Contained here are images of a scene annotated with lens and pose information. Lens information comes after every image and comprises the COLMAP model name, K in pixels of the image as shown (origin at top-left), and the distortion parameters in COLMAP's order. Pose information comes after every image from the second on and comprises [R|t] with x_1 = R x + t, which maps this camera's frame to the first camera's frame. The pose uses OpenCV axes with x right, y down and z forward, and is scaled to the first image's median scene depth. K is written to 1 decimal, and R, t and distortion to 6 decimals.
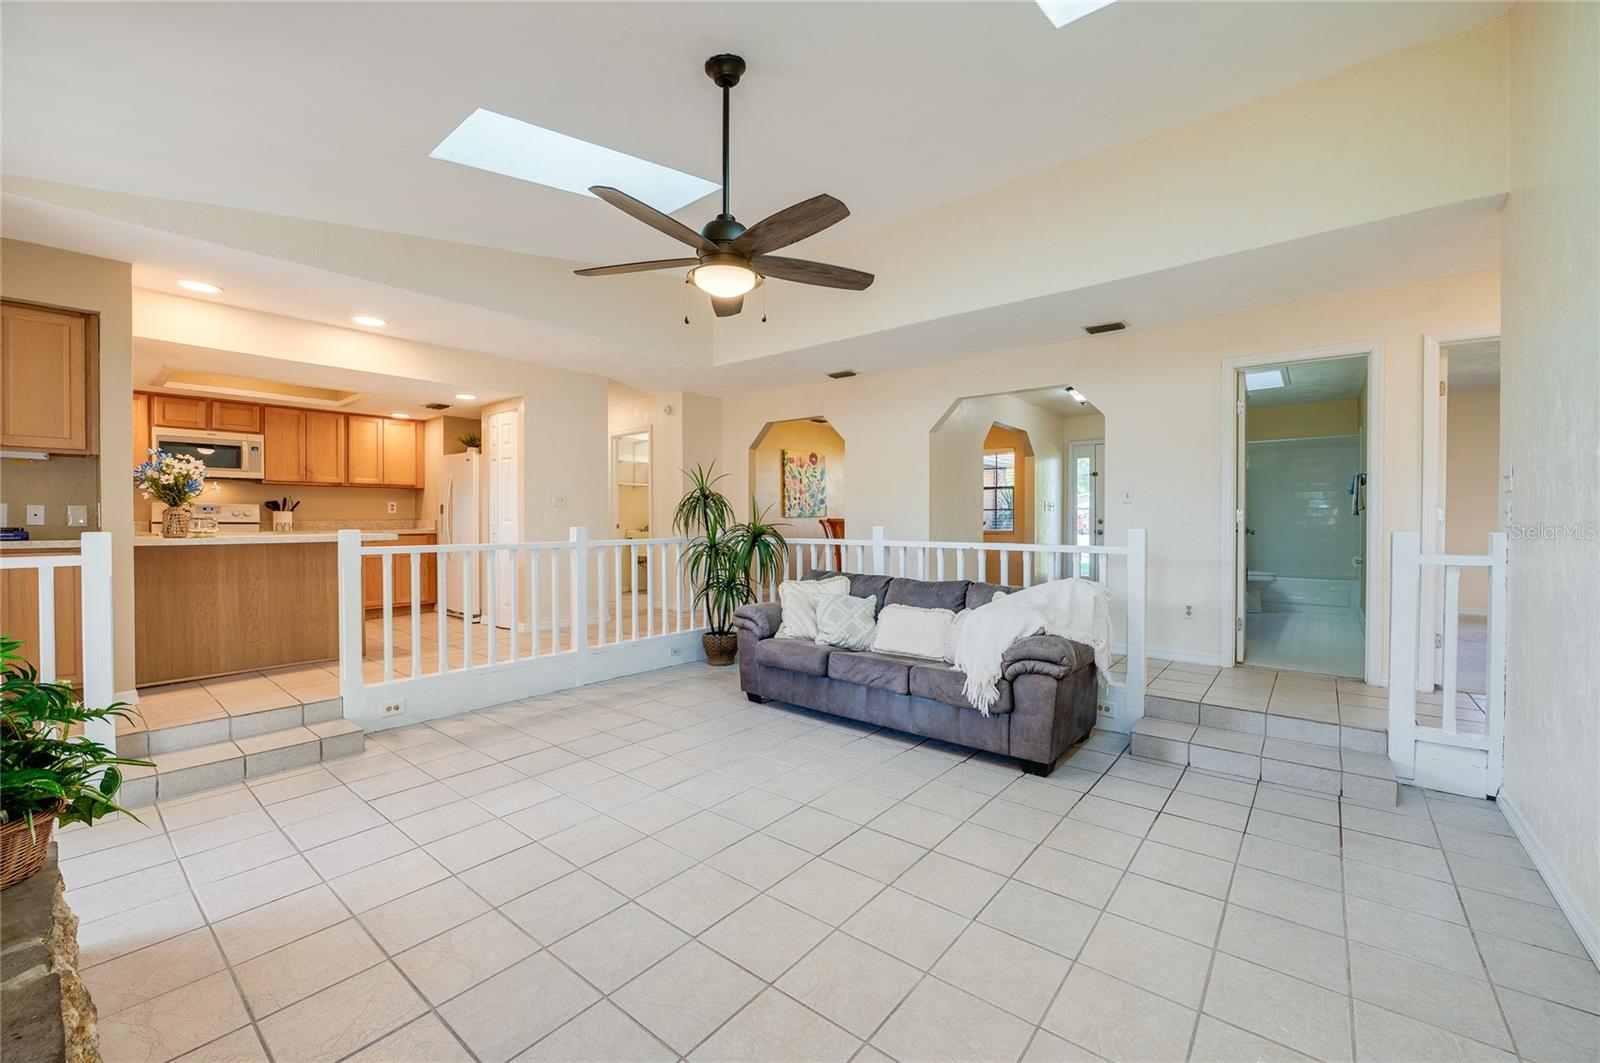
lens RADIAL K [[655.3, 0, 811.8], [0, 655.3, 526.0], [0, 0, 1]] dist [-0.009519, 0.000146]
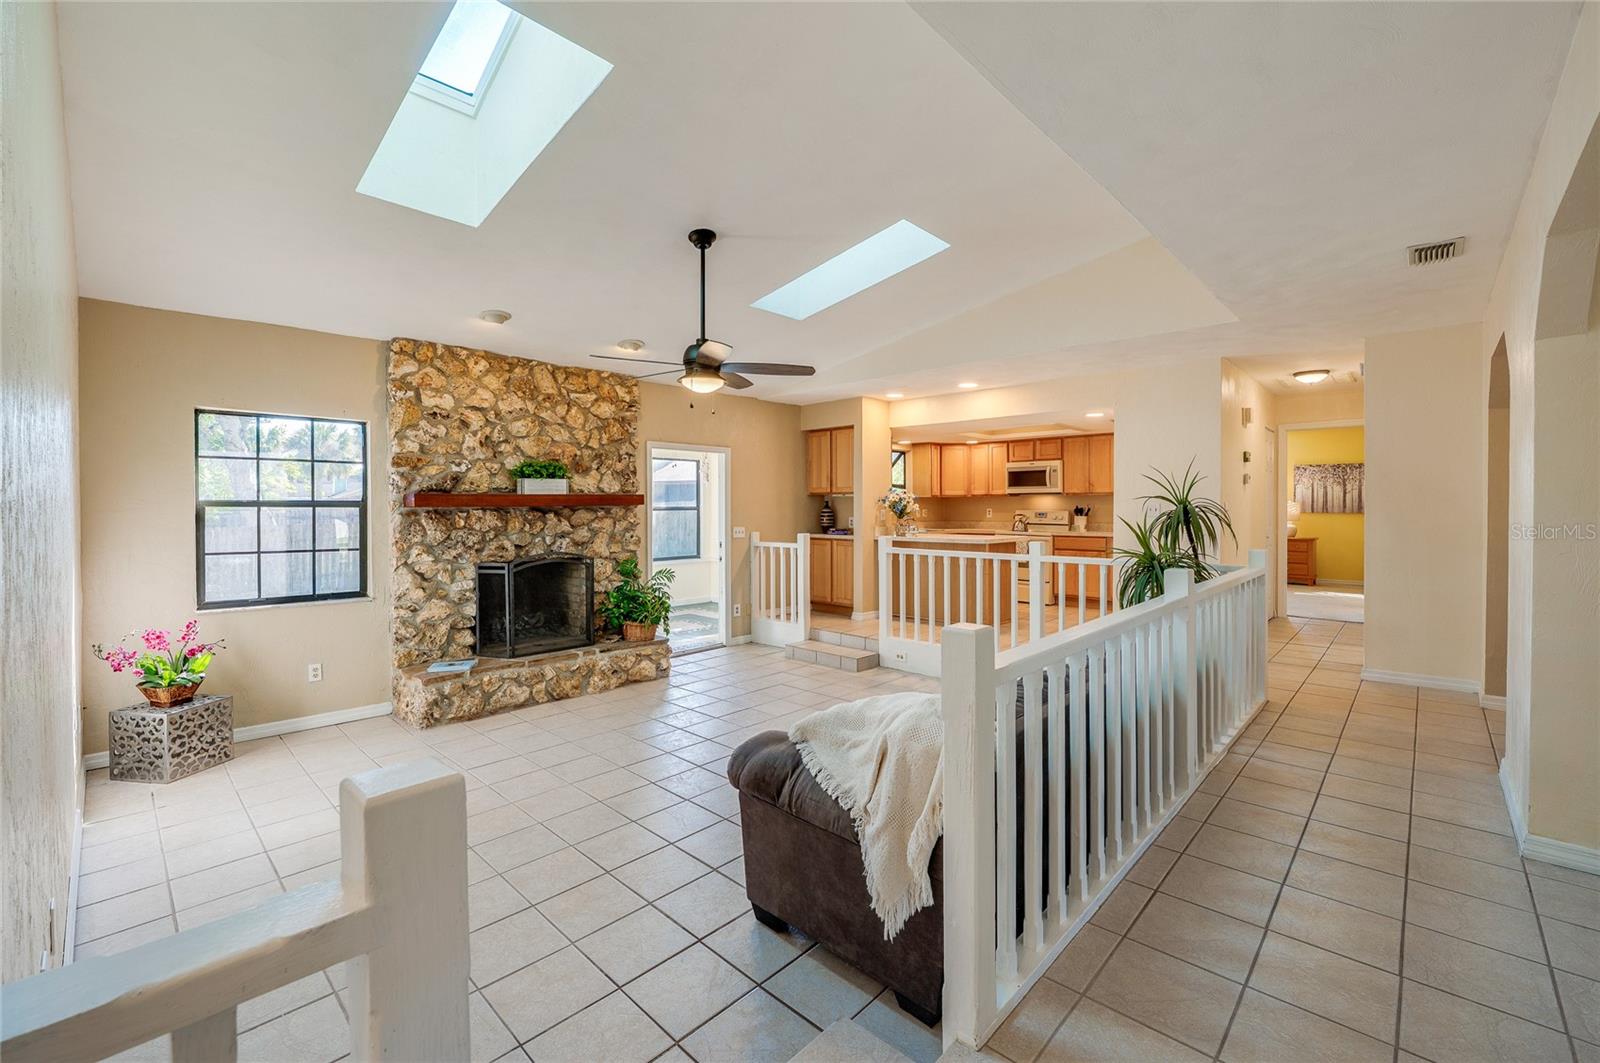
lens RADIAL K [[655.3, 0, 811.9], [0, 655.3, 509.0], [0, 0, 1]] dist [-0.009519, 0.000146]
pose [[-0.087079, 0.001503, -0.996200, 0.499172], [-0.005792, 0.999981, 0.002015, -0.032665], [0.996185, 0.005945, -0.087069, 0.522088]]
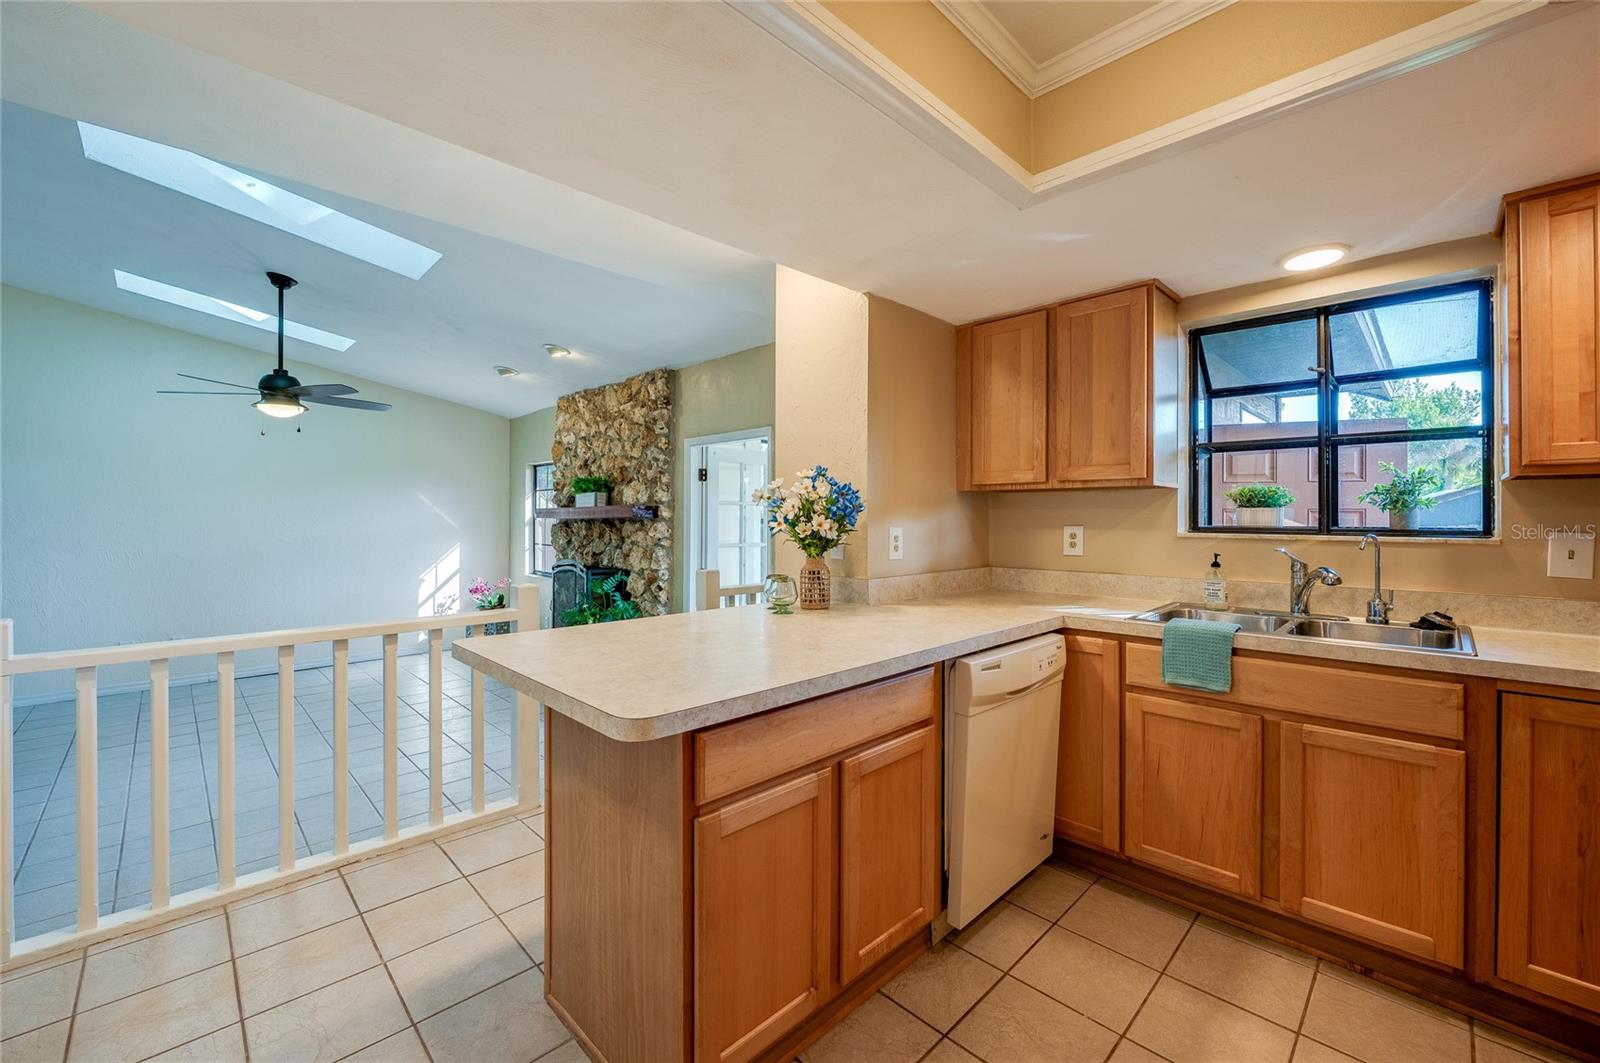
lens RADIAL K [[655.3, 0, 801.3], [0, 655.3, 522.4], [0, 0, 1]] dist [-0.009519, 0.000146]
pose [[-0.995259, -0.004114, 0.097171, -0.685853], [-0.002912, 0.999918, 0.012507, -0.039023], [-0.097214, 0.012165, -0.995189, 0.986594]]
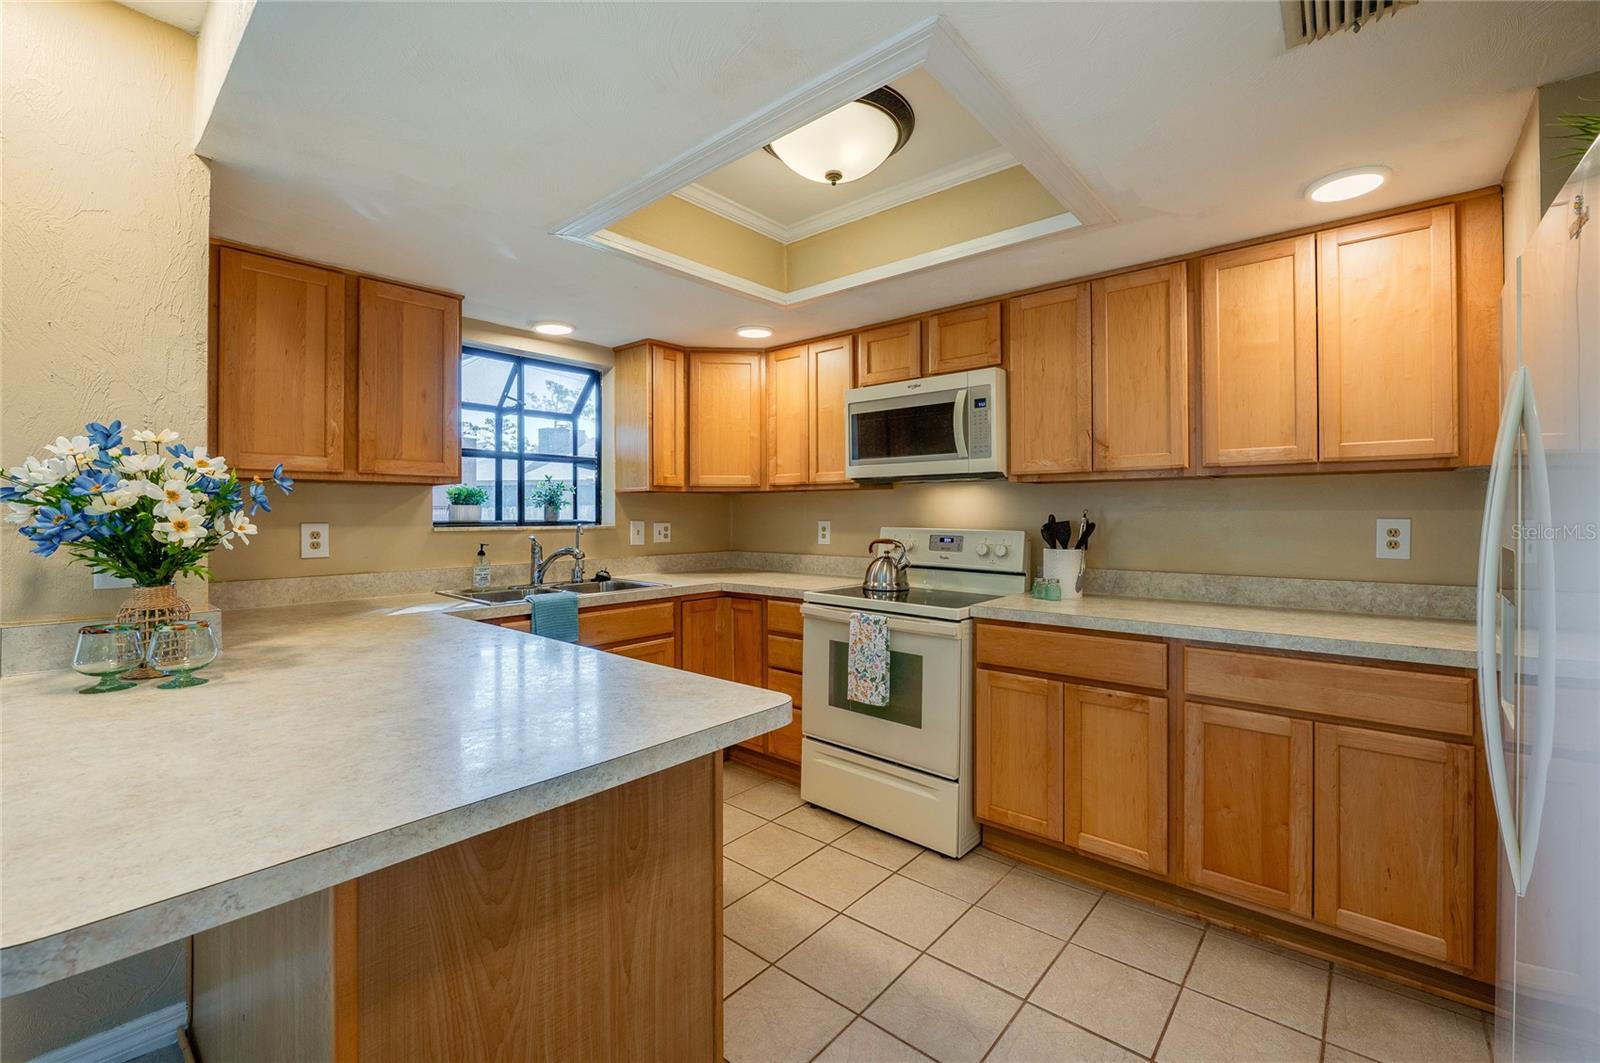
lens RADIAL K [[655.3, 0, 824.6], [0, 655.3, 508.1], [0, 0, 1]] dist [-0.009519, 0.000146]
pose [[0.010088, -0.007455, -0.999921, -0.368502], [-0.006011, 0.999954, -0.007516, -0.039673], [0.999931, 0.006086, 0.010042, 0.769316]]
